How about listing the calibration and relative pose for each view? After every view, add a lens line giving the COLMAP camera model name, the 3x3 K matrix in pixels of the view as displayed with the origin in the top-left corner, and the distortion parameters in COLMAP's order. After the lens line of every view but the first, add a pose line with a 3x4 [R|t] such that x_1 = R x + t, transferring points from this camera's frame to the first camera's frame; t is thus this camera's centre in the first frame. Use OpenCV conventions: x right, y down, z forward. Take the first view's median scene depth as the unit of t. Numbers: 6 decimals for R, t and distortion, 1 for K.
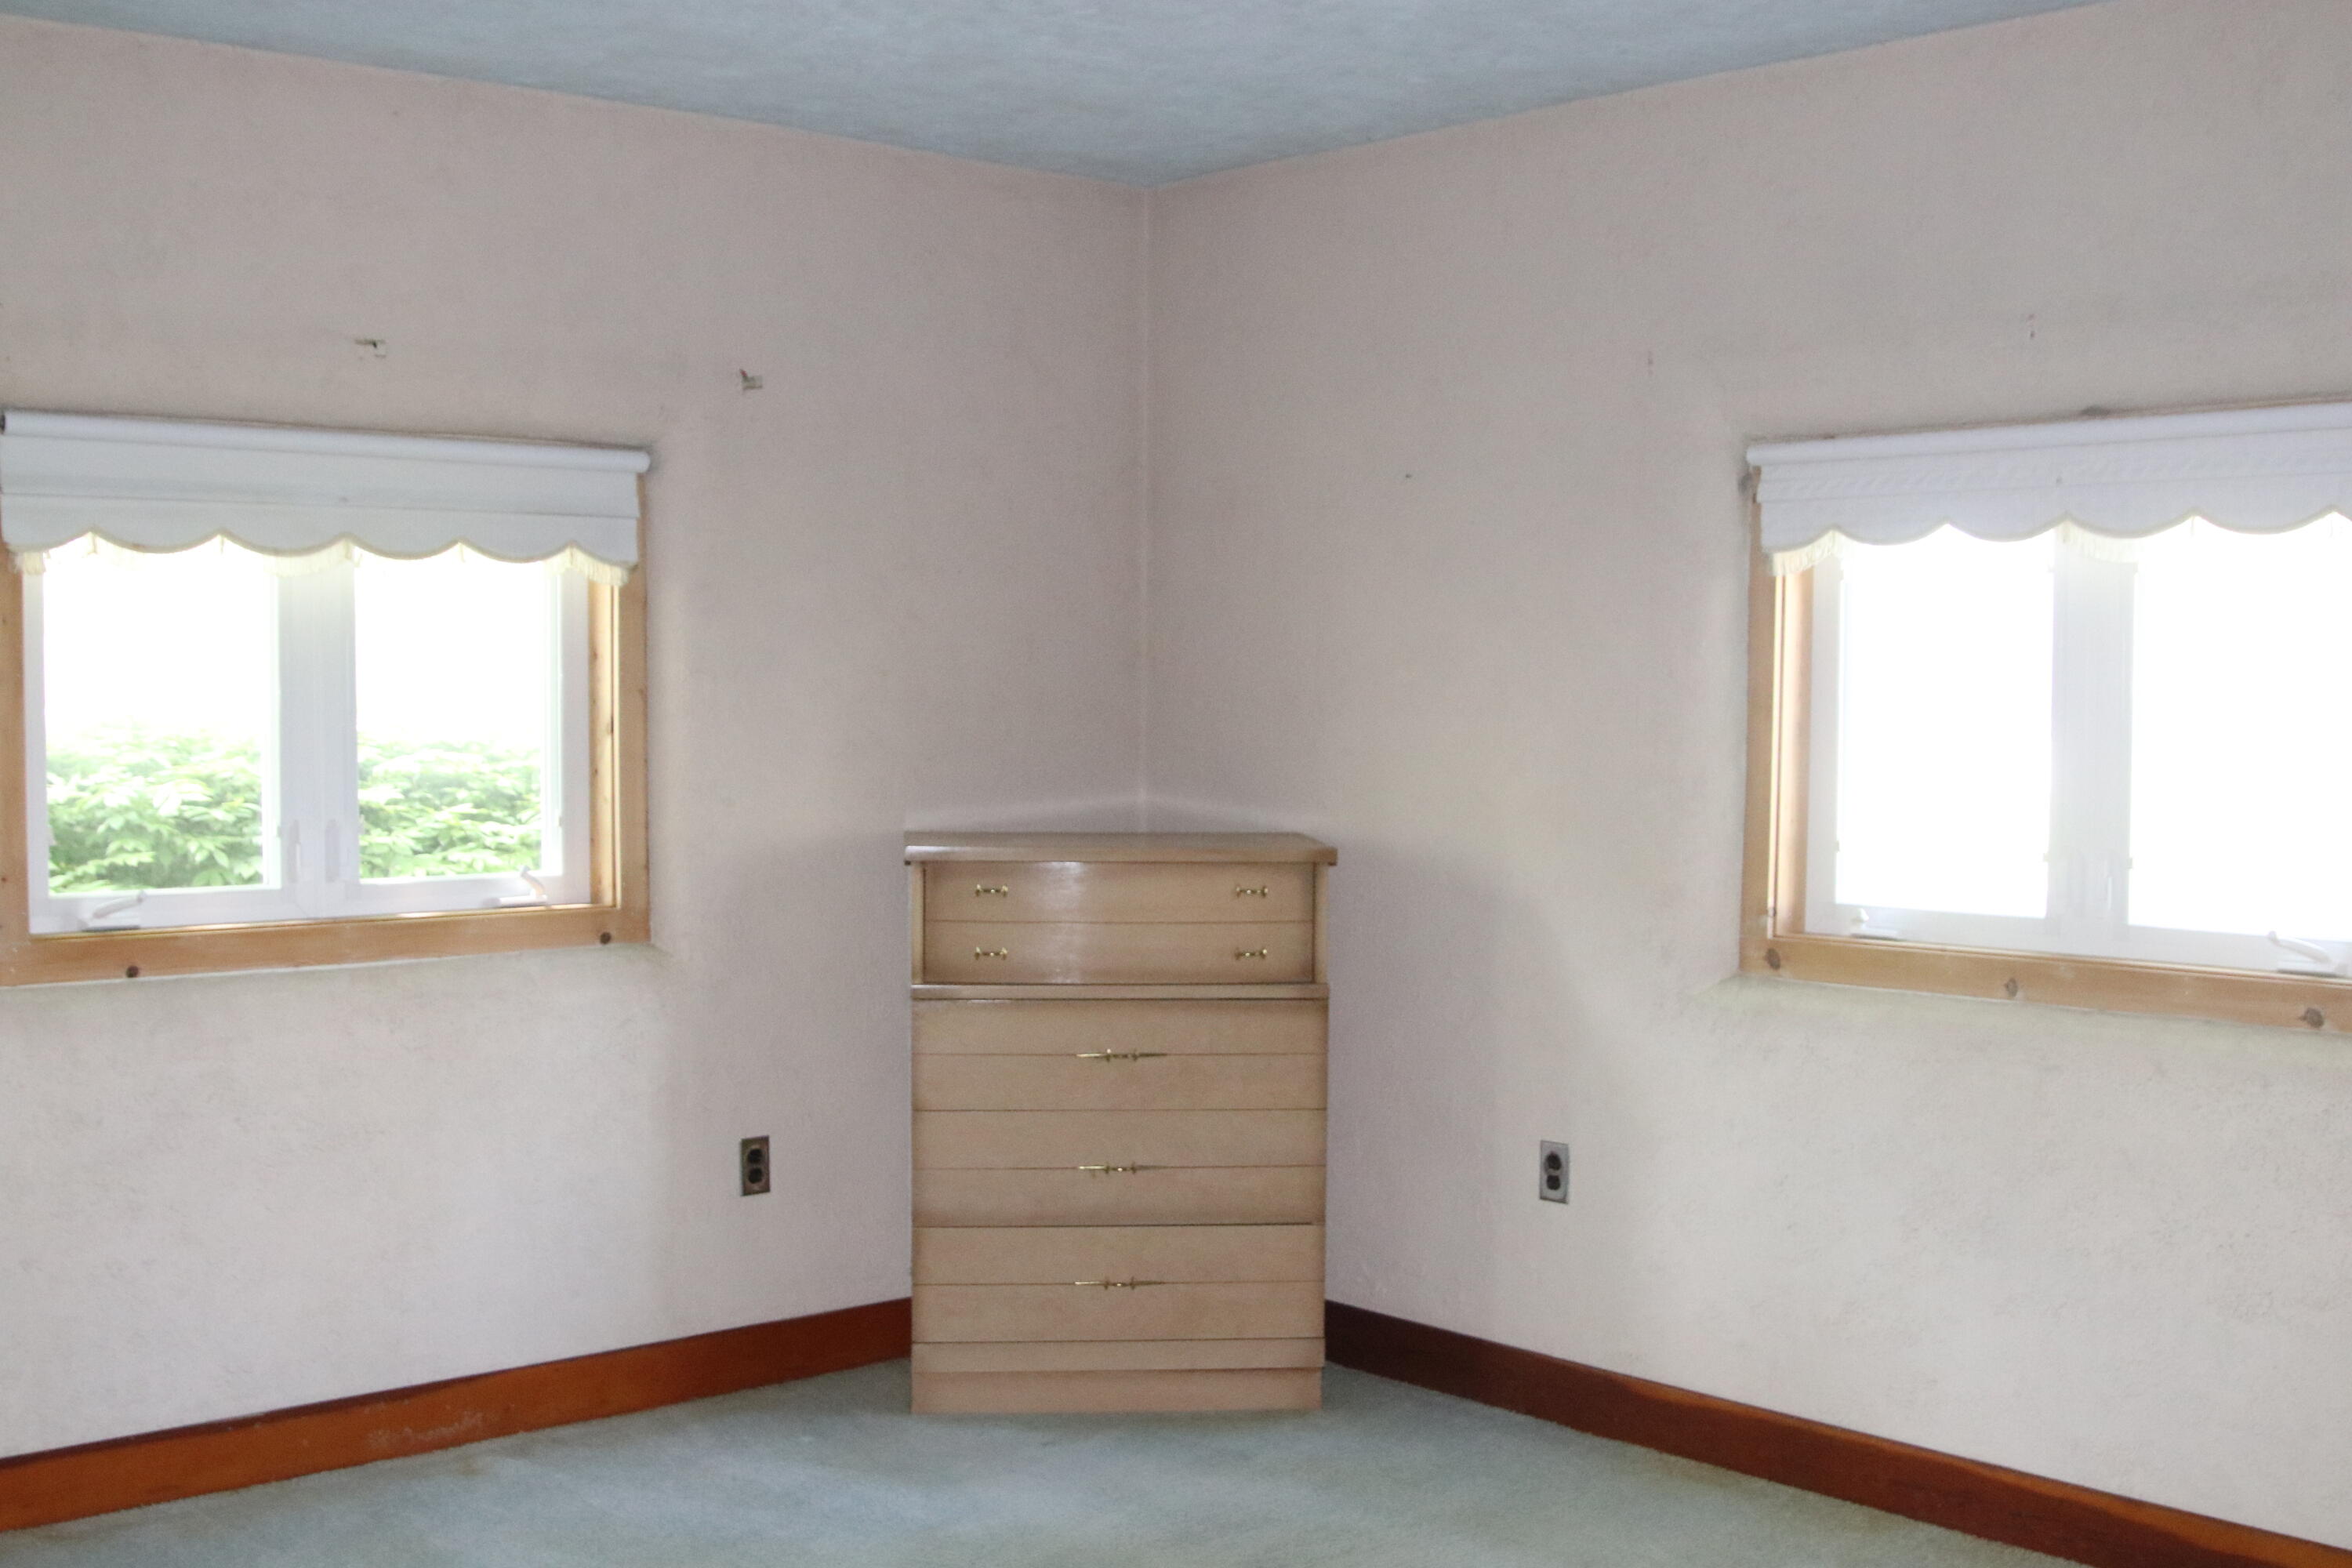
lens RADIAL K [[2632.0, 0, 1196.7], [0, 2632.0, 791.5], [0, 0, 1]] dist [-0.090932, 0.000000]
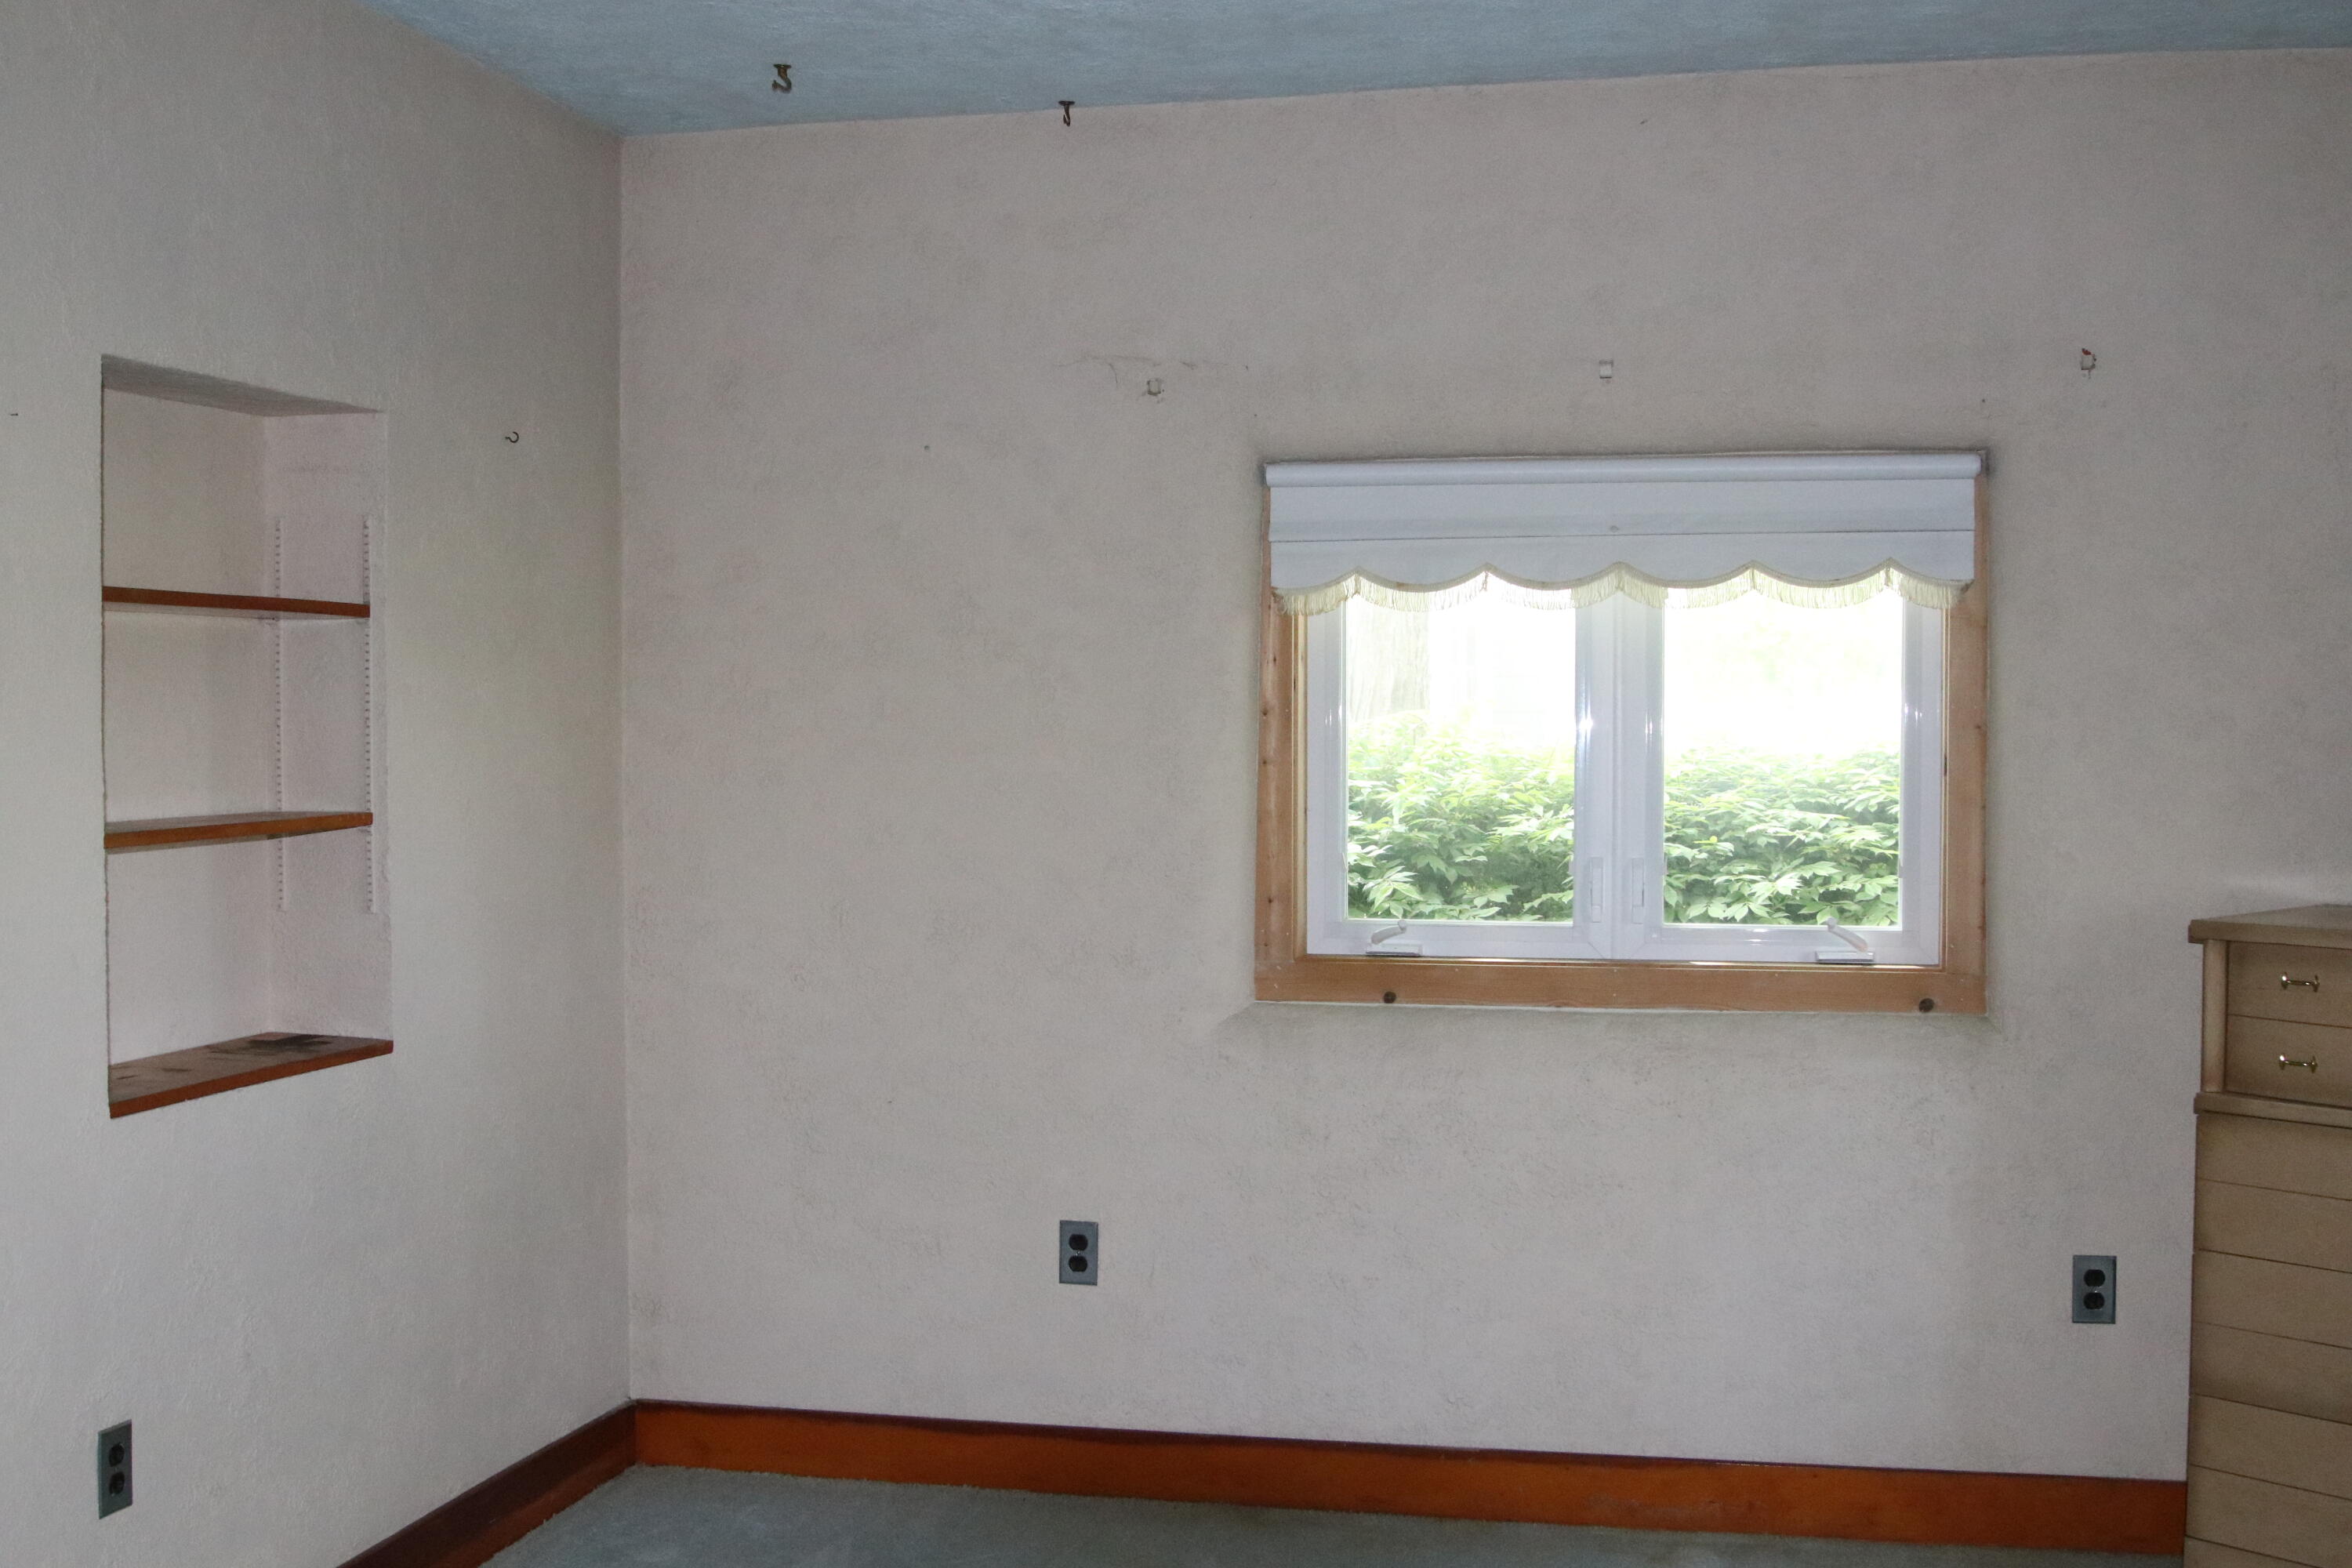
lens RADIAL K [[2632.0, 0, 1185.2], [0, 2632.0, 777.6], [0, 0, 1]] dist [-0.090932, 0.000000]
pose [[0.596862, 0.018007, -0.802142, 0.367641], [-0.028960, 0.999580, 0.000891, -0.015983], [0.801821, 0.022698, 0.597133, 0.296730]]
